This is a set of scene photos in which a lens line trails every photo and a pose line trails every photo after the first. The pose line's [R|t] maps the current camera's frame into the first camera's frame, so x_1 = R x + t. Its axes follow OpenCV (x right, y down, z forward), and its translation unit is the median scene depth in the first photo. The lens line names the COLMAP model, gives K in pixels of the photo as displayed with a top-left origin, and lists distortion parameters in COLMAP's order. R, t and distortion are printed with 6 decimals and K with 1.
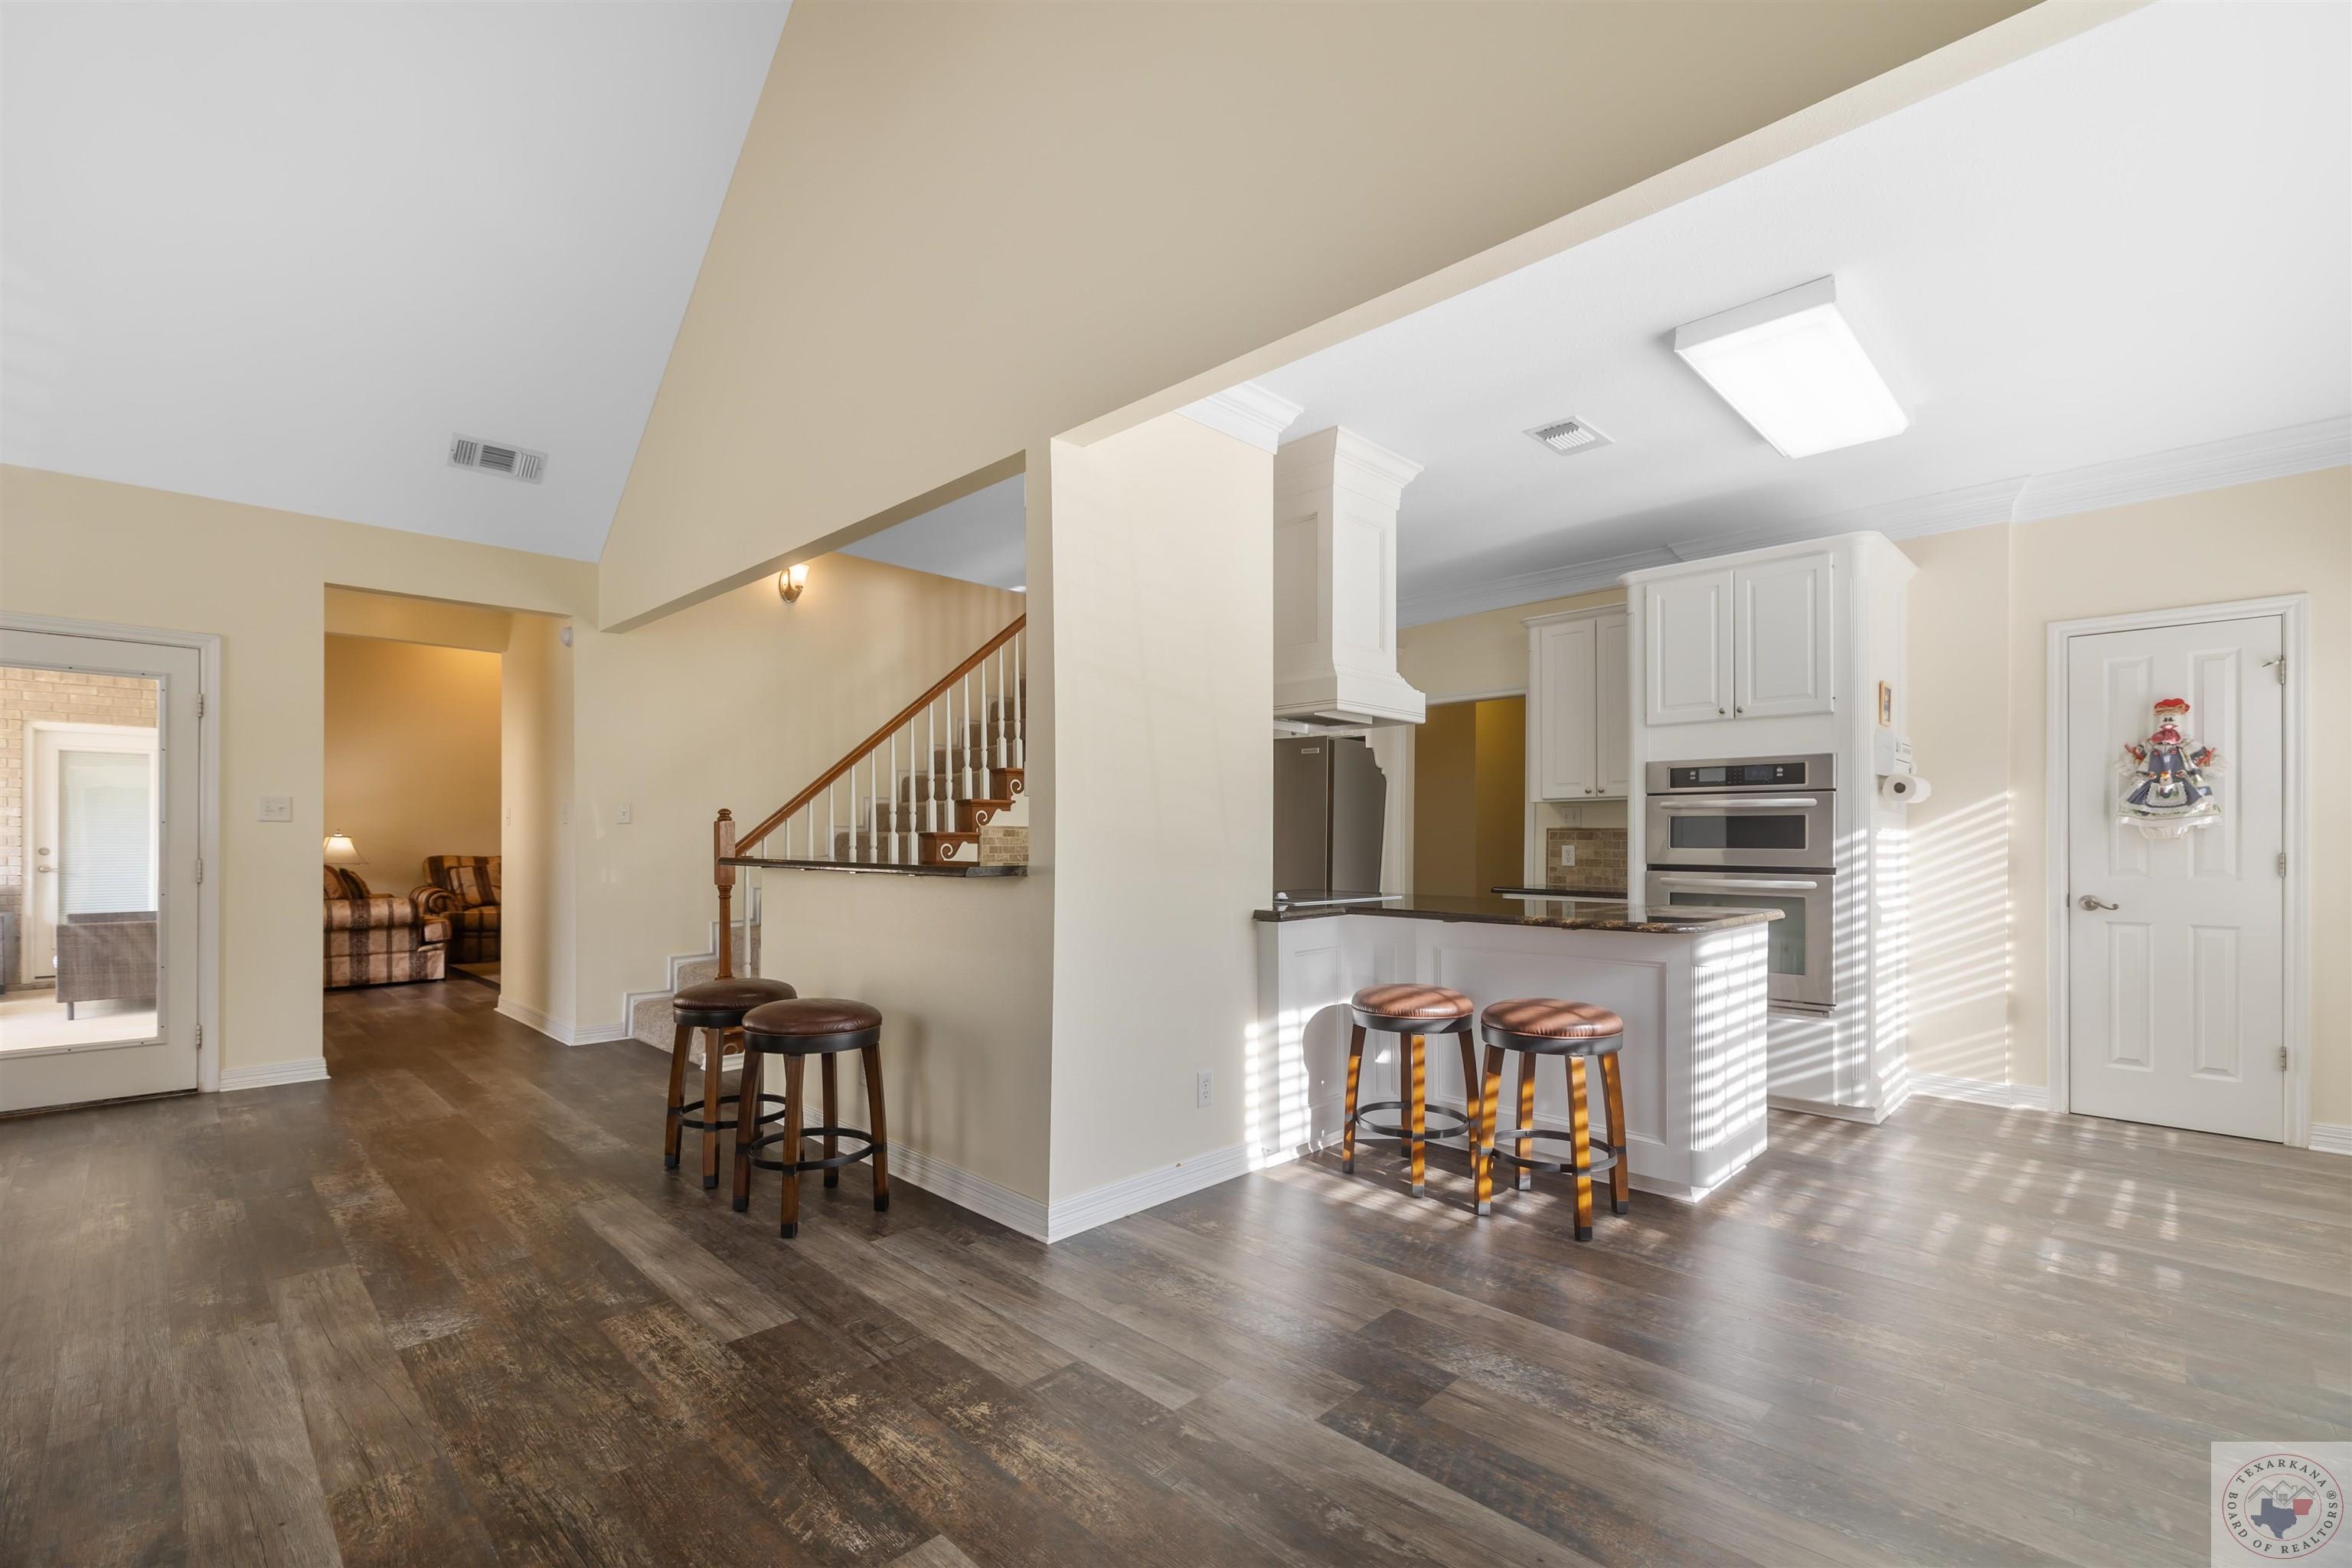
lens RADIAL K [[1024.6, 0, 1178.7], [0, 1024.6, 840.2], [0, 0, 1]] dist [0.000767, 0.000064]
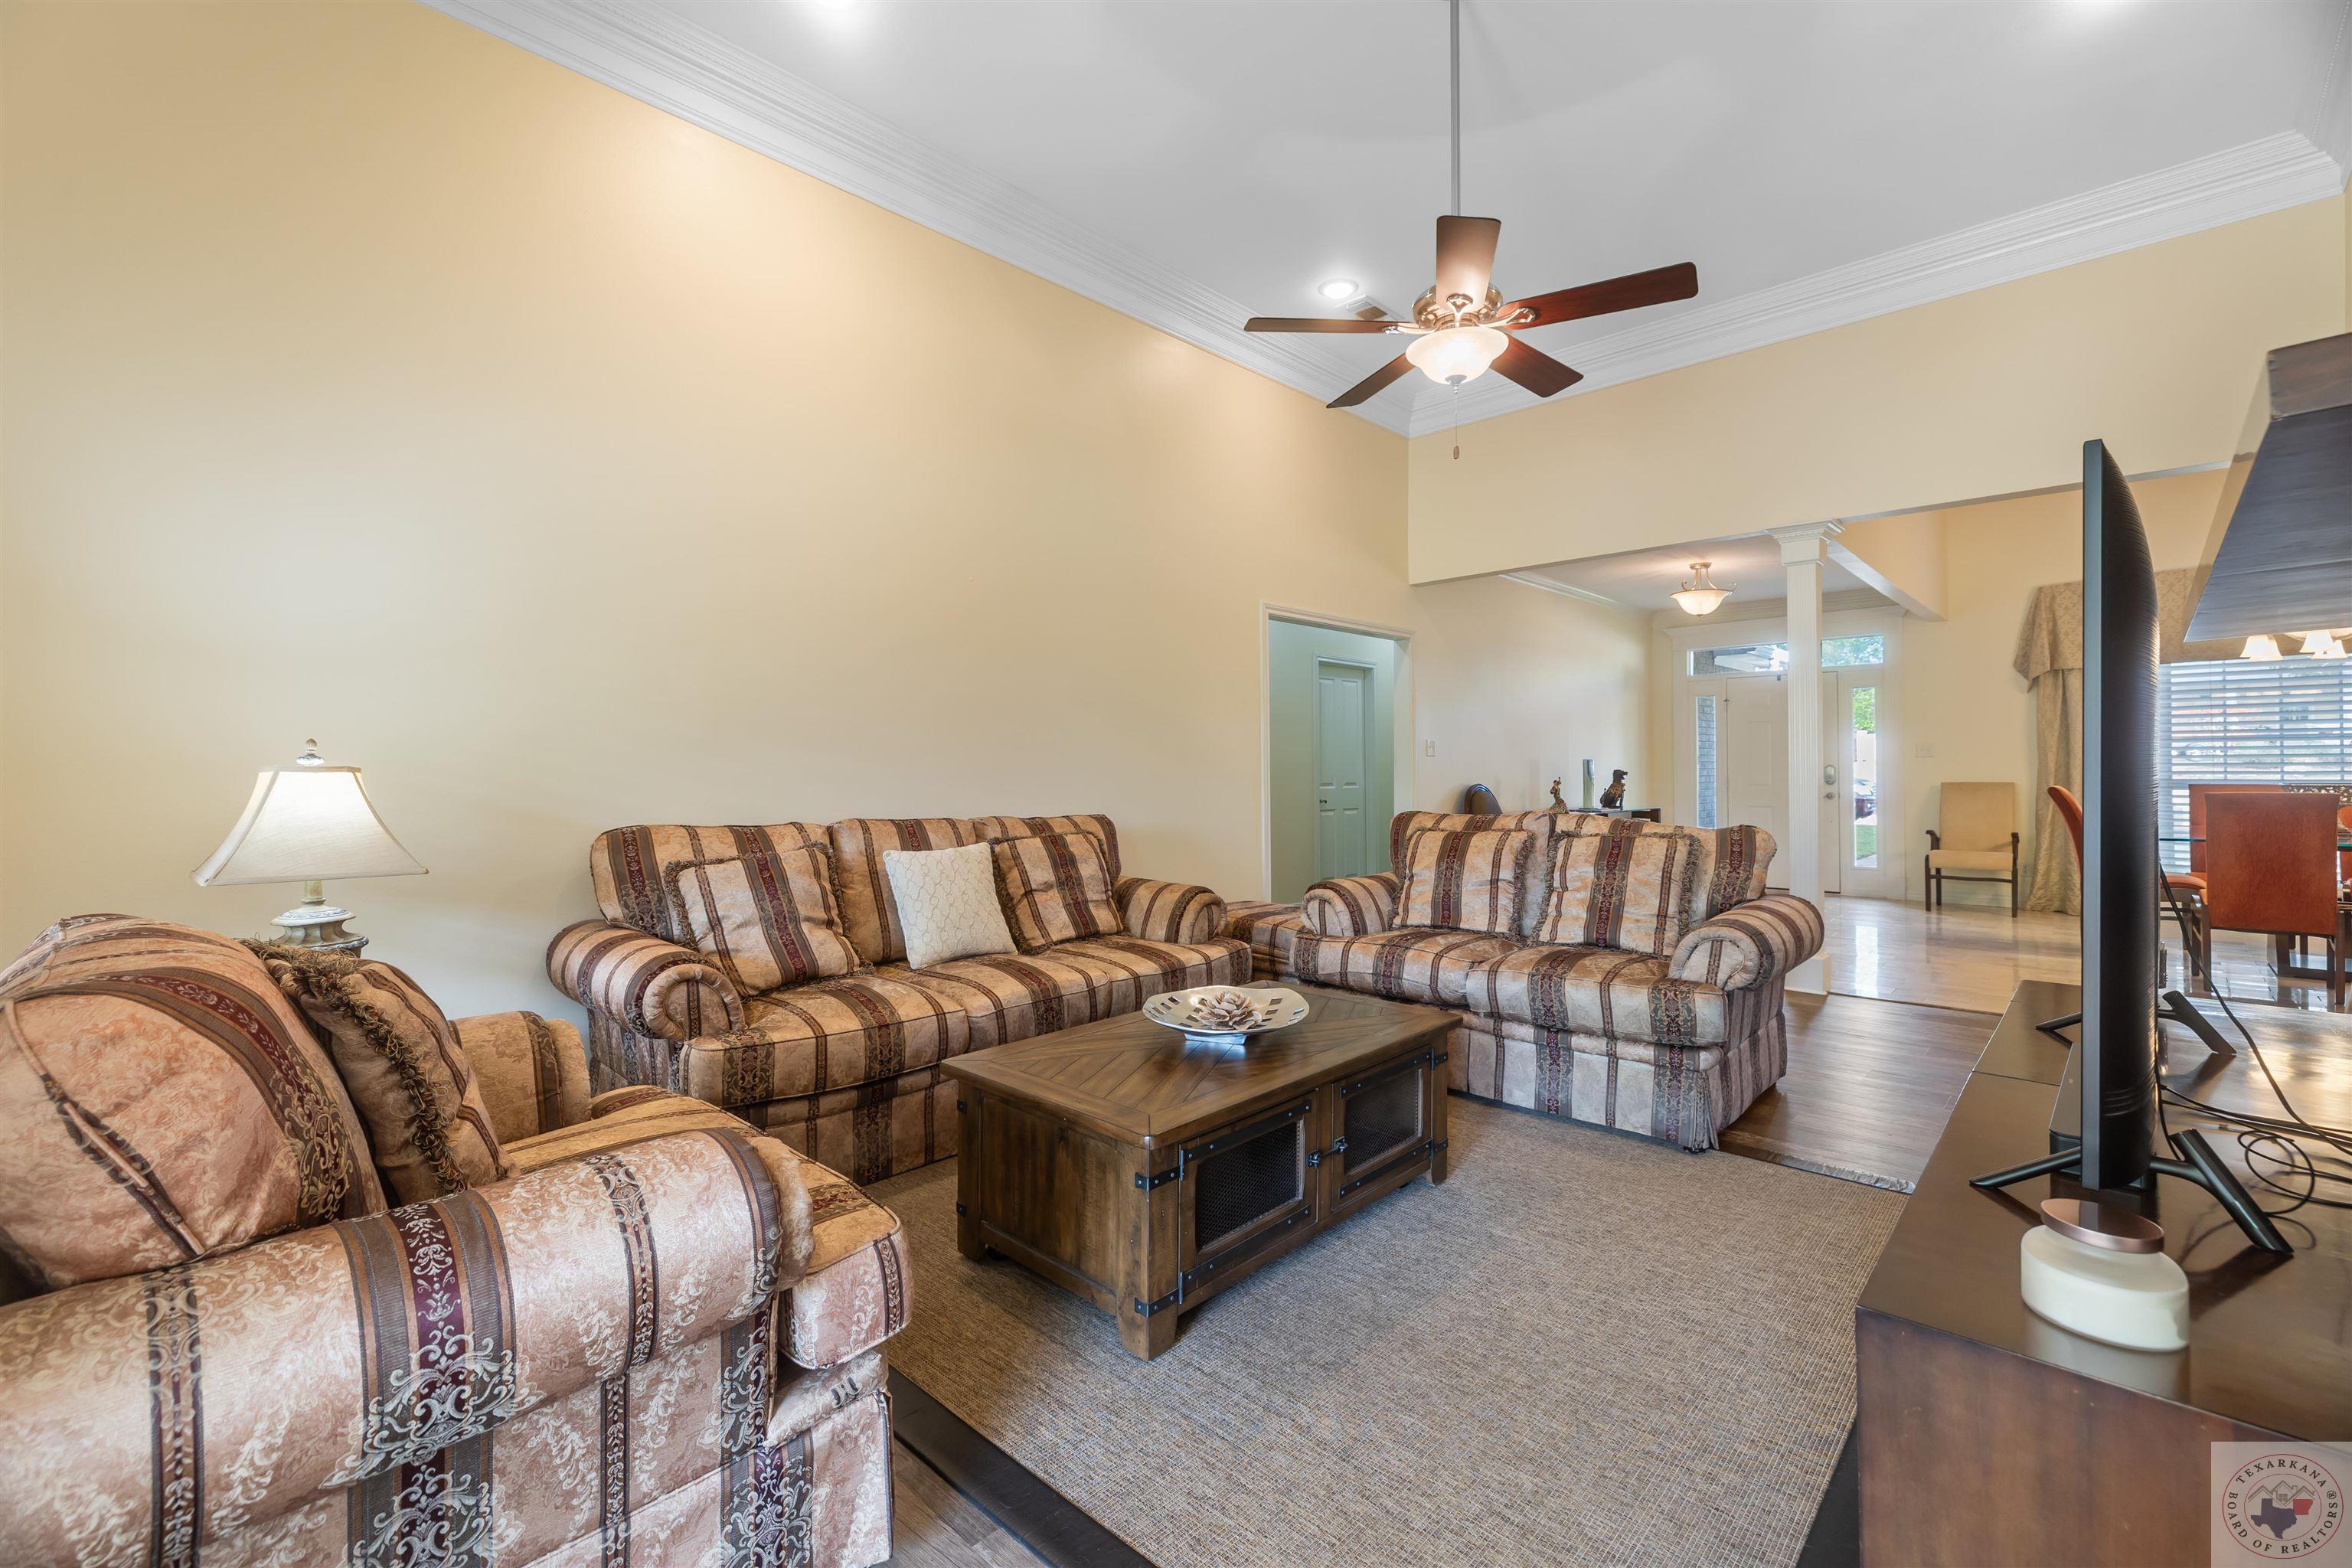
lens RADIAL K [[993.0, 0, 1176.0], [0, 993.0, 784.0], [0, 0, 1]] dist [-0.000417, -0.000061]
pose [[0.999991, 0.001408, 0.004096, -0.568790], [-0.001430, 0.999983, 0.005589, -0.000828], [-0.004088, -0.005595, 0.999976, 0.705170]]
